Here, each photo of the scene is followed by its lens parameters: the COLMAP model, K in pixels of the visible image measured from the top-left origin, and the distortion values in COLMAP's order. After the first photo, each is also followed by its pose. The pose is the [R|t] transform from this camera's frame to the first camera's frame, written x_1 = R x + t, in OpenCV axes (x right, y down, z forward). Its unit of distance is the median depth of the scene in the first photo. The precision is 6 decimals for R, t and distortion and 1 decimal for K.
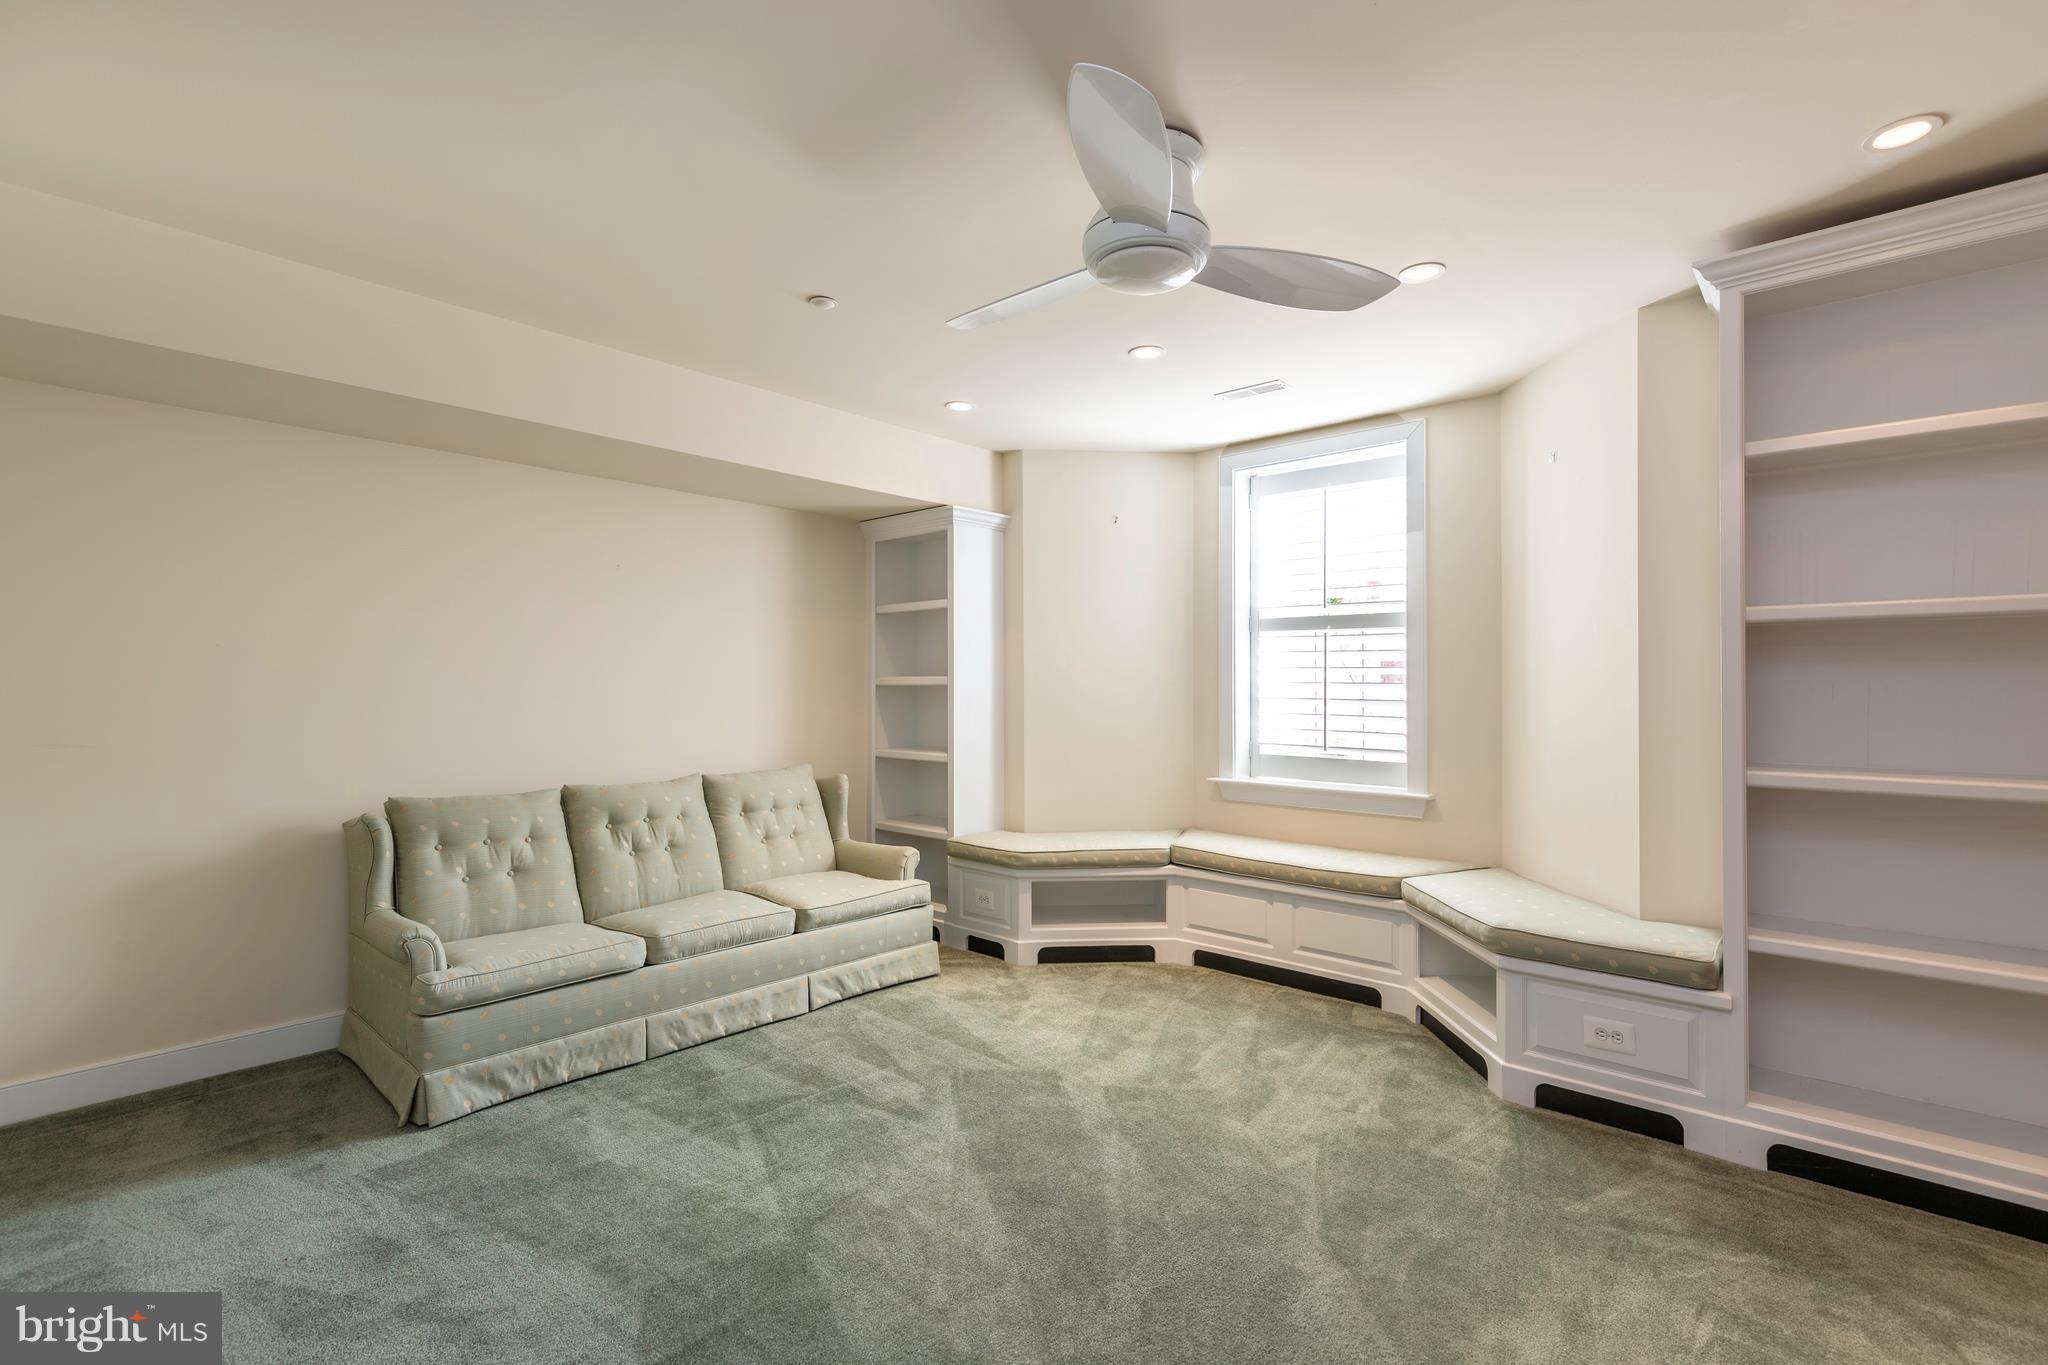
lens RADIAL K [[927.9, 0, 1022.3], [0, 927.9, 681.3], [0, 0, 1]] dist [0.010736, -0.003322]
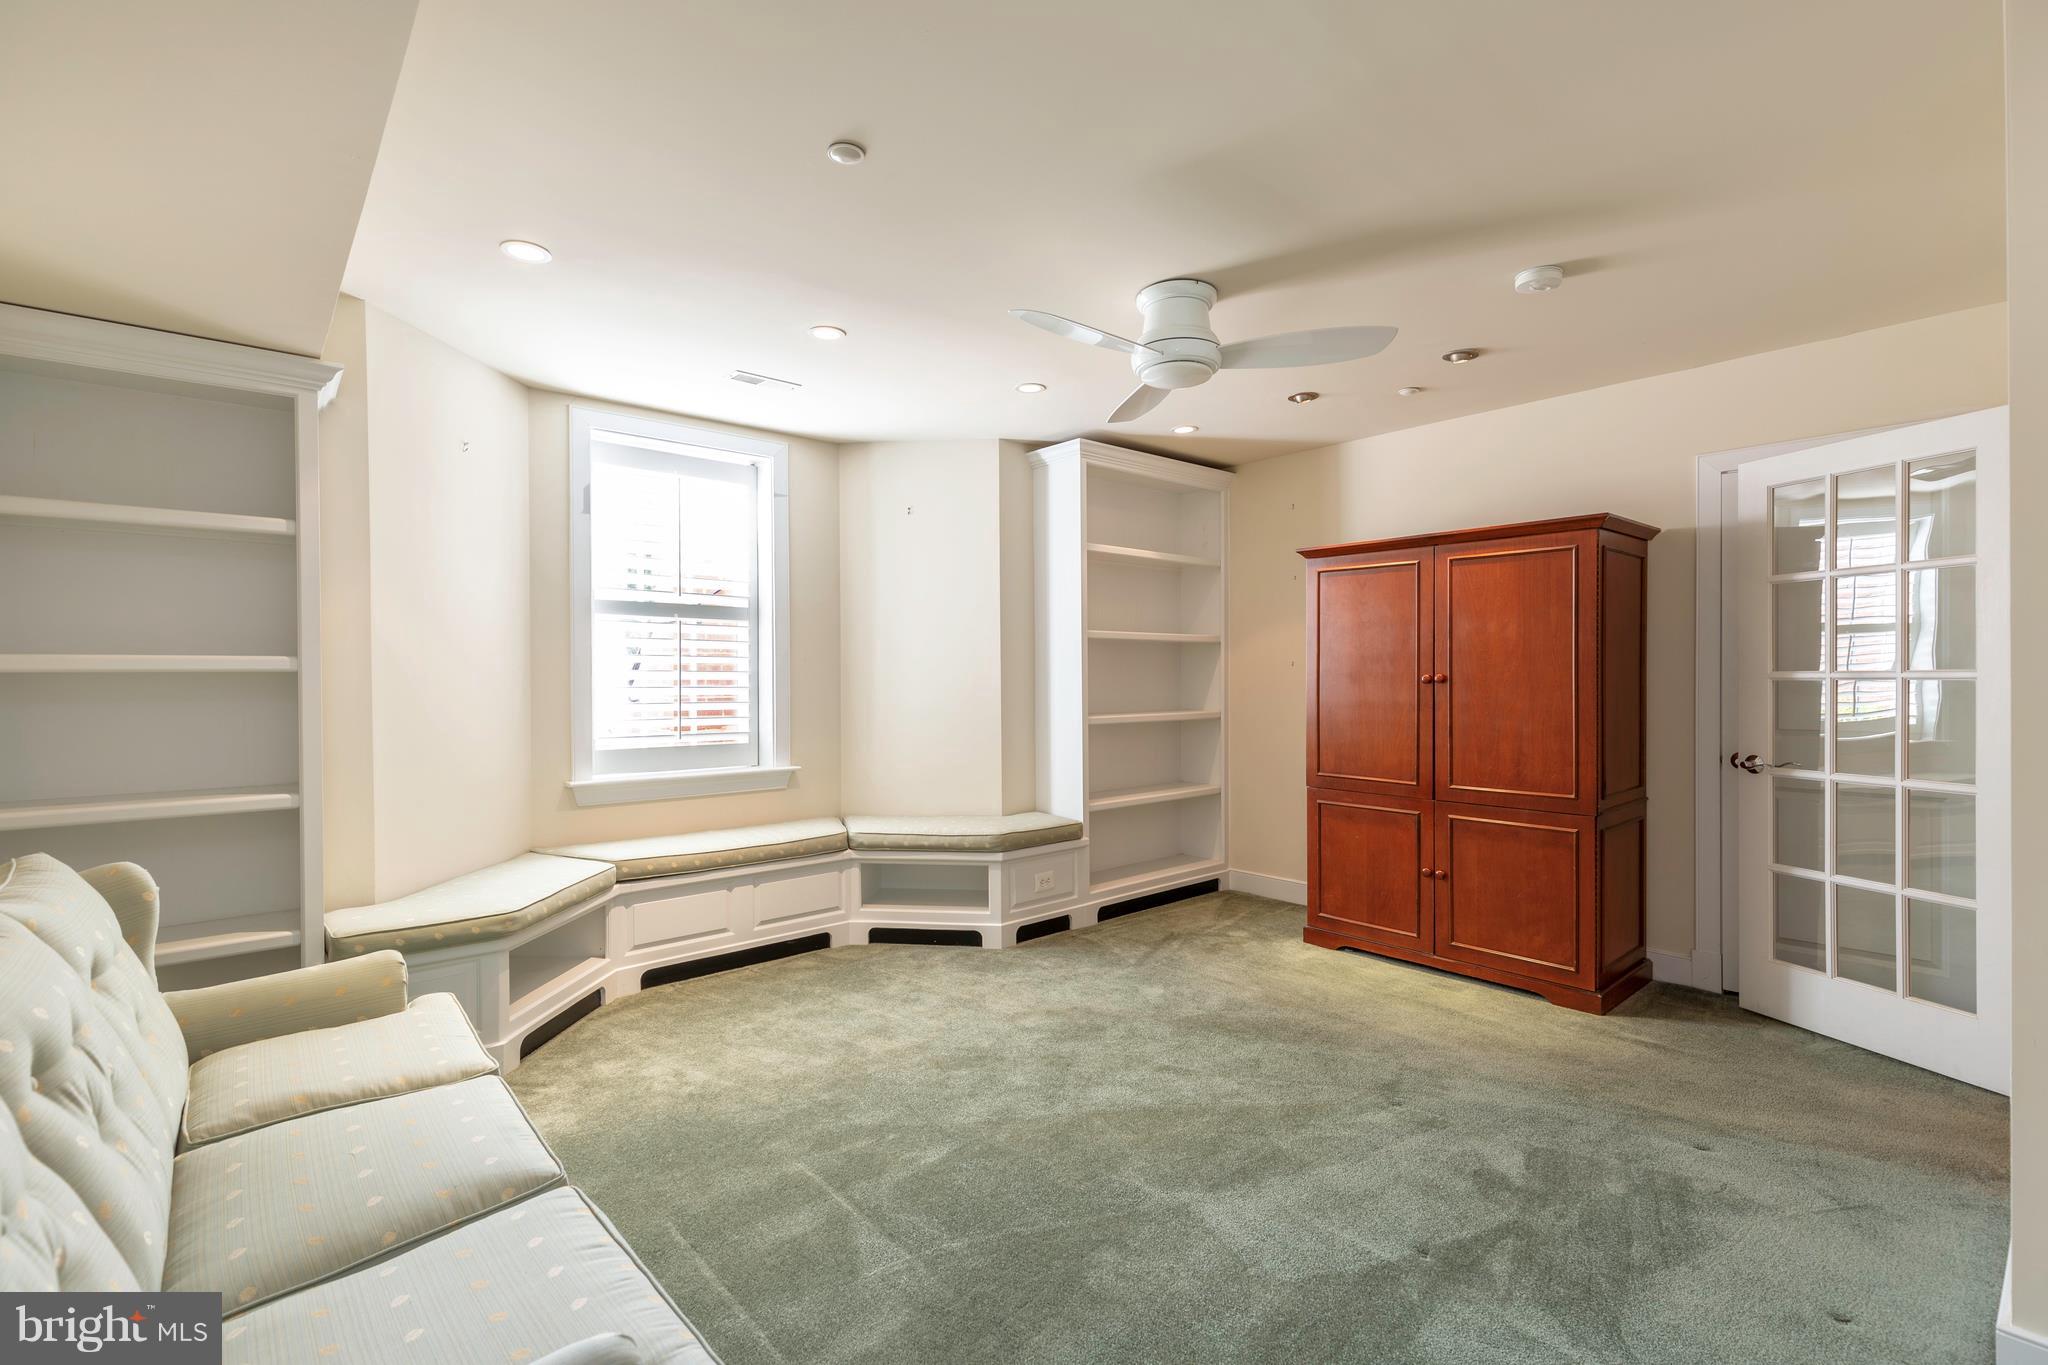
lens RADIAL K [[927.9, 0, 1022.3], [0, 927.9, 680.7], [0, 0, 1]] dist [0.010736, -0.003322]
pose [[0.115503, -0.006405, 0.993287, -0.690336], [-0.000176, 0.999979, 0.006468, 0.006322], [-0.993307, -0.000922, 0.115499, 0.573264]]
